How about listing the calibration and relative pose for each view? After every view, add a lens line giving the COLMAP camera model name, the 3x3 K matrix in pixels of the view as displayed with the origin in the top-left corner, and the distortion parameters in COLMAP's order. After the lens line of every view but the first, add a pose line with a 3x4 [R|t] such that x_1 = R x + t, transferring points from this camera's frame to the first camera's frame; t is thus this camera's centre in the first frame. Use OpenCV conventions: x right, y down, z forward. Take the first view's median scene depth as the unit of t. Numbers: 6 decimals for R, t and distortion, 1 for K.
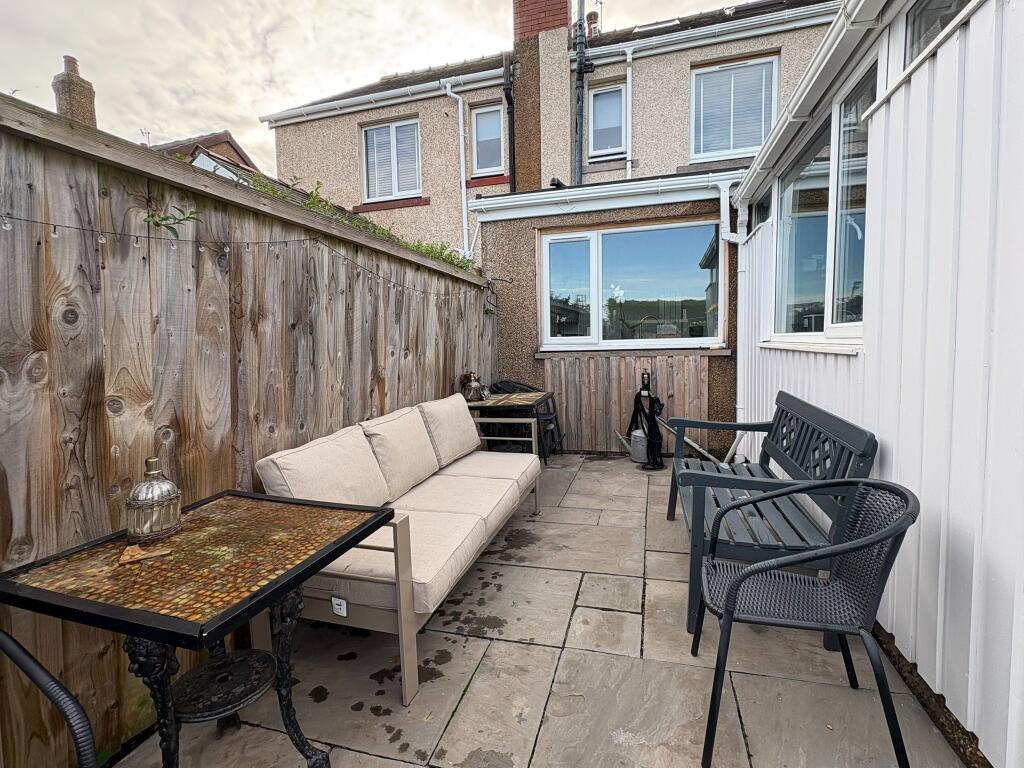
lens RADIAL K [[478.2, 0, 512.0], [0, 478.2, 384.0], [0, 0, 1]] dist [-0.000510, -0.000206]
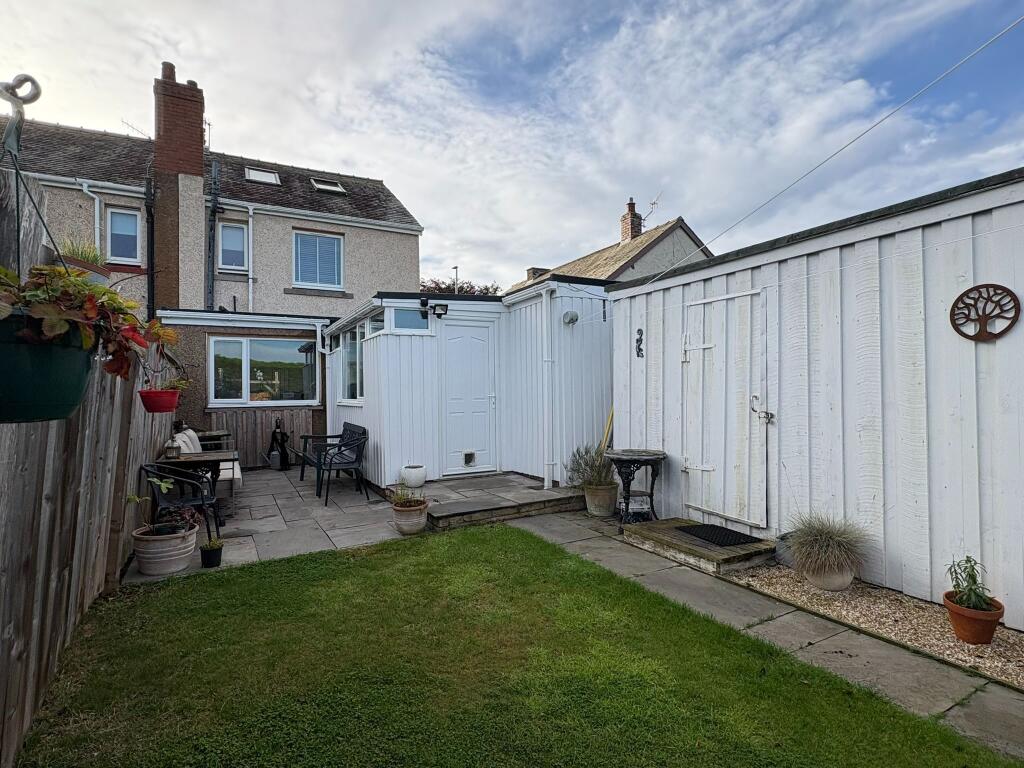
lens RADIAL K [[525.4, 0, 512.0], [0, 525.4, 384.0], [0, 0, 1]] dist [0.000665, 0.000016]
pose [[0.703080, 0.027533, 0.710578, -0.490920], [0.057497, 0.993777, -0.095396, 0.080635], [-0.708782, 0.107927, 0.697122, -0.978792]]
